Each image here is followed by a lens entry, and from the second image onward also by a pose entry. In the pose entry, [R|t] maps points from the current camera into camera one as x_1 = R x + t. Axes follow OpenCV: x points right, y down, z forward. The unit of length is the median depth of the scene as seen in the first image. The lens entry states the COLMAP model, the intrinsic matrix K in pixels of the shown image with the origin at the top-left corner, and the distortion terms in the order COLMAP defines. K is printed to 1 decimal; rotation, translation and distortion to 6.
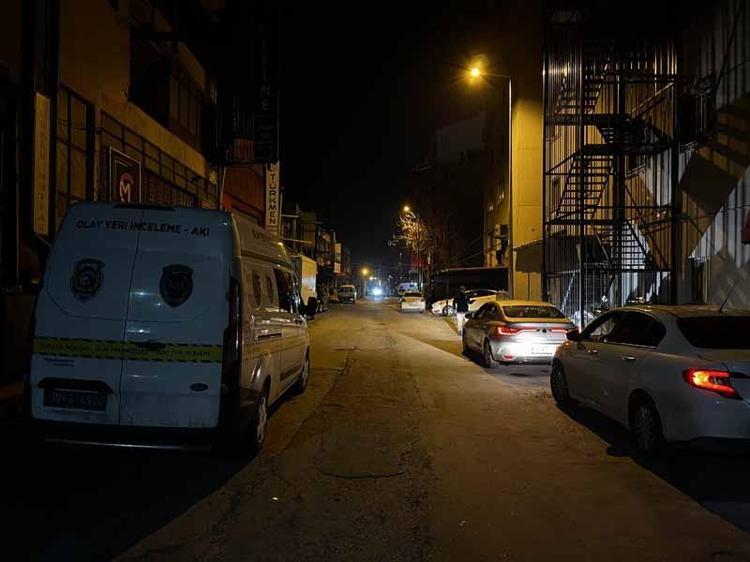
lens RADIAL K [[585.7, 0, 375.0], [0, 585.7, 281.0], [0, 0, 1]] dist [0.032570, -0.010460]
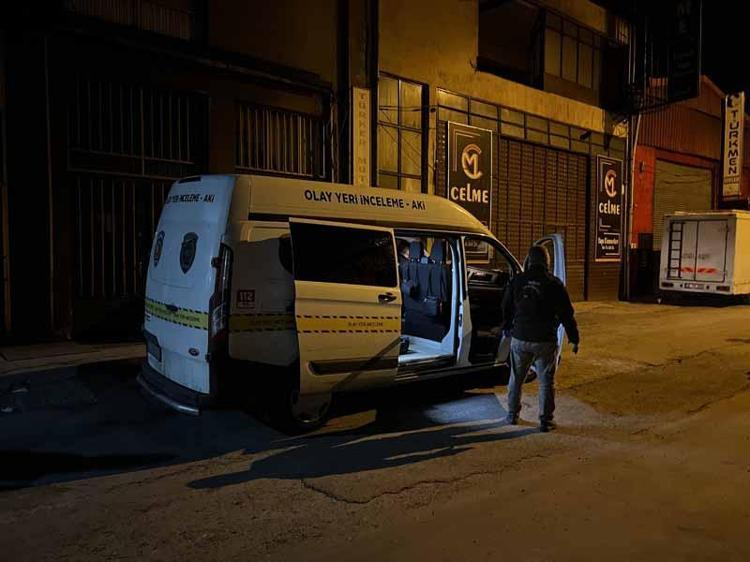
lens RADIAL K [[585.7, 0, 375.0], [0, 585.7, 281.0], [0, 0, 1]] dist [0.032570, -0.010460]
pose [[0.650517, 0.015441, -0.759335, 0.227956], [0.022982, 0.998935, 0.040002, 0.008112], [0.759144, -0.043473, 0.649469, 0.194782]]
